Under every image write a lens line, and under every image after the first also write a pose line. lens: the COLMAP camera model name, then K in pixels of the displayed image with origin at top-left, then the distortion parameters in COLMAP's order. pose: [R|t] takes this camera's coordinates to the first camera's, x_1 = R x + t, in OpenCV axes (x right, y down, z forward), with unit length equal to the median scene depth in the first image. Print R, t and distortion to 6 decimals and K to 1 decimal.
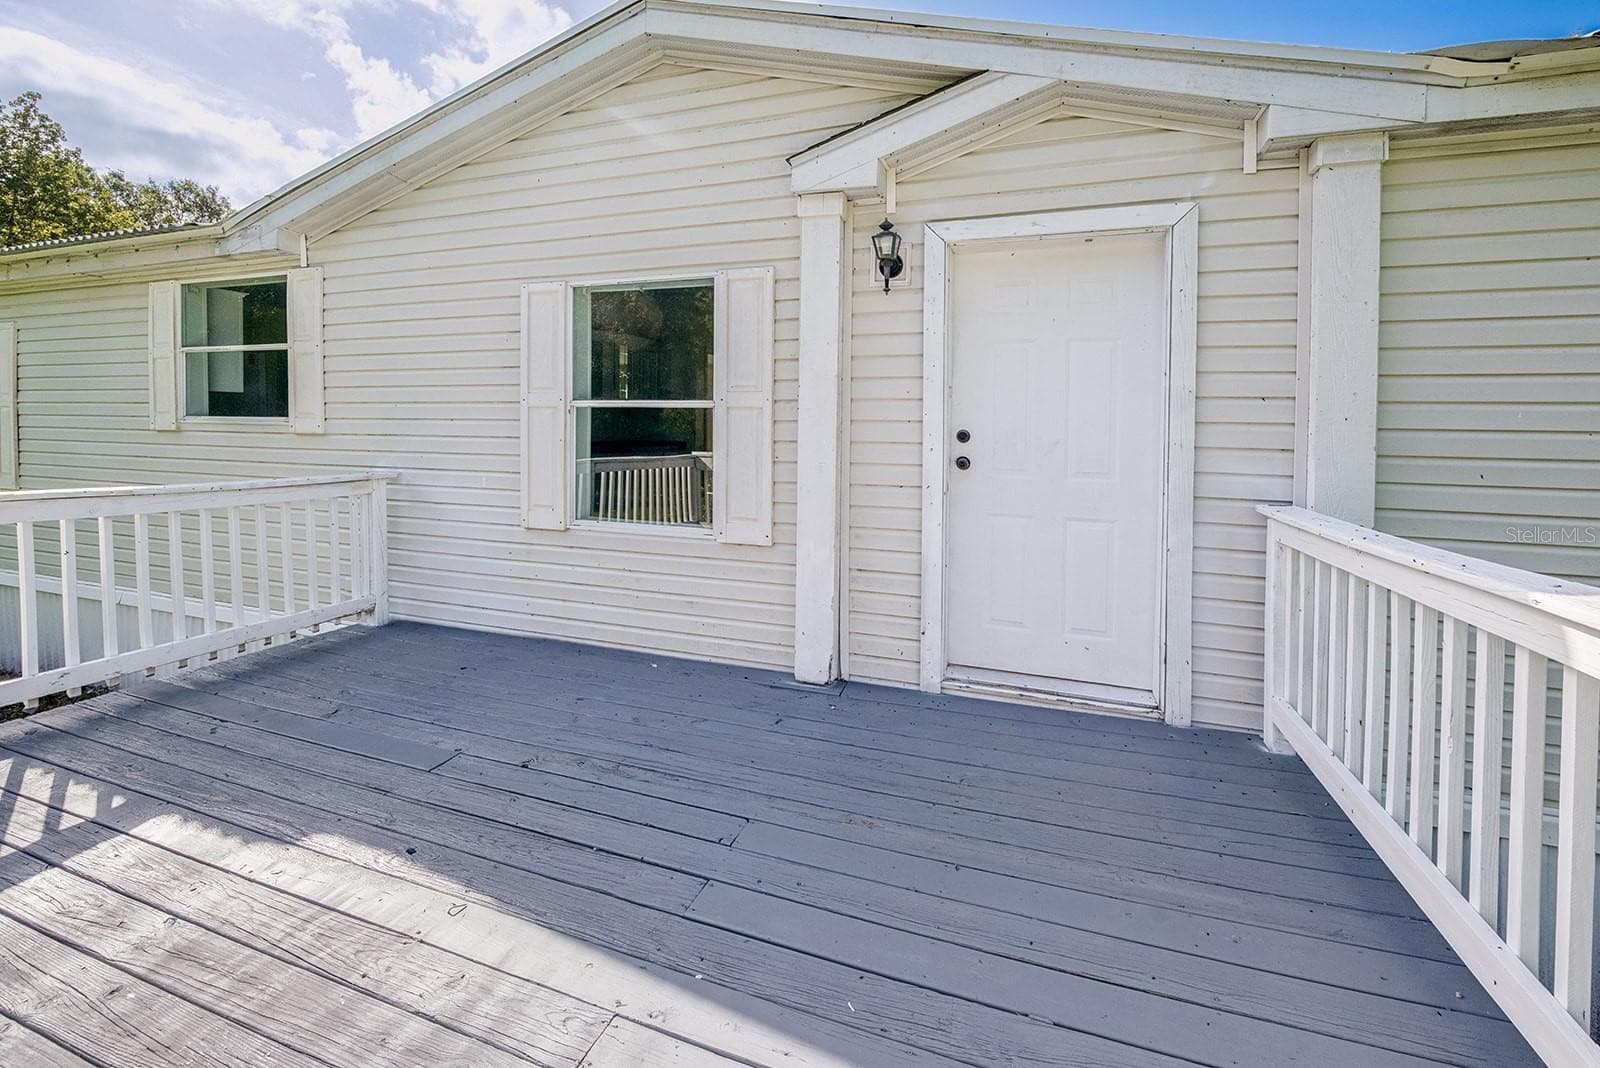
lens RADIAL K [[682.8, 0, 824.3], [0, 682.8, 445.8], [0, 0, 1]] dist [-0.001326, -0.000630]
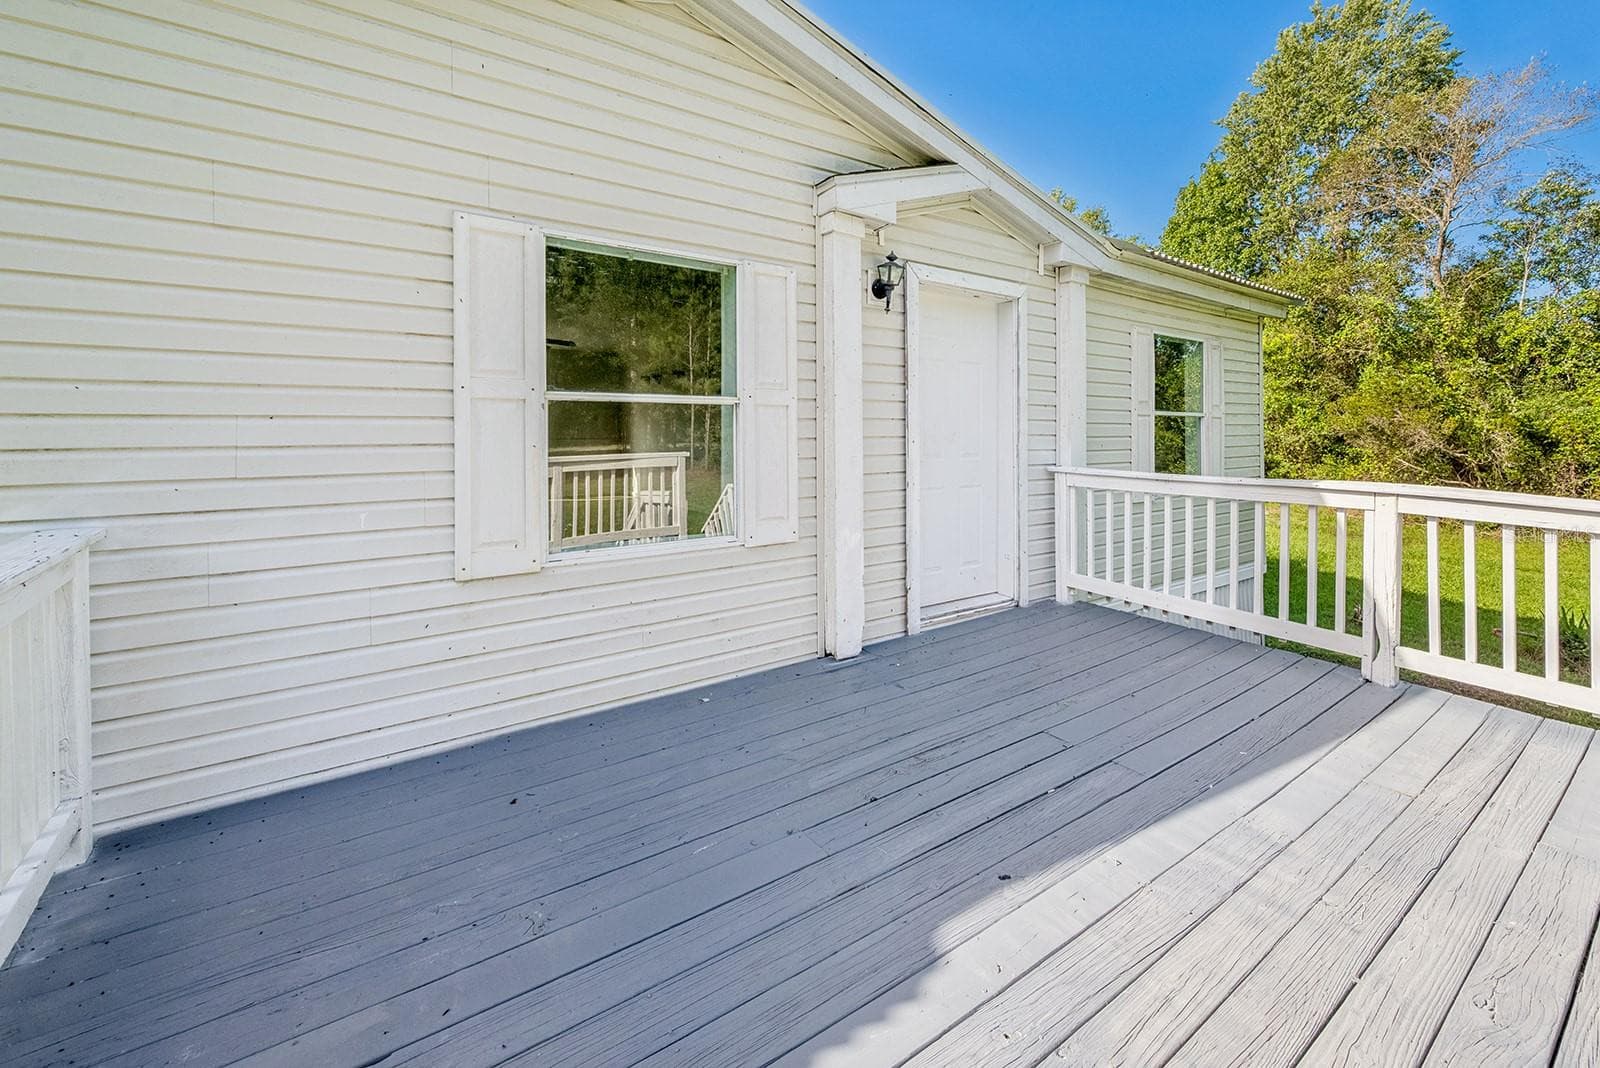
lens RADIAL K [[688.5, 0, 812.9], [0, 688.5, 427.6], [0, 0, 1]] dist [0.001595, 0.000116]
pose [[0.568349, -0.015598, 0.822640, -0.917436], [0.022591, 0.999739, 0.003349, -0.026416], [-0.822477, 0.016681, 0.568553, 0.393656]]
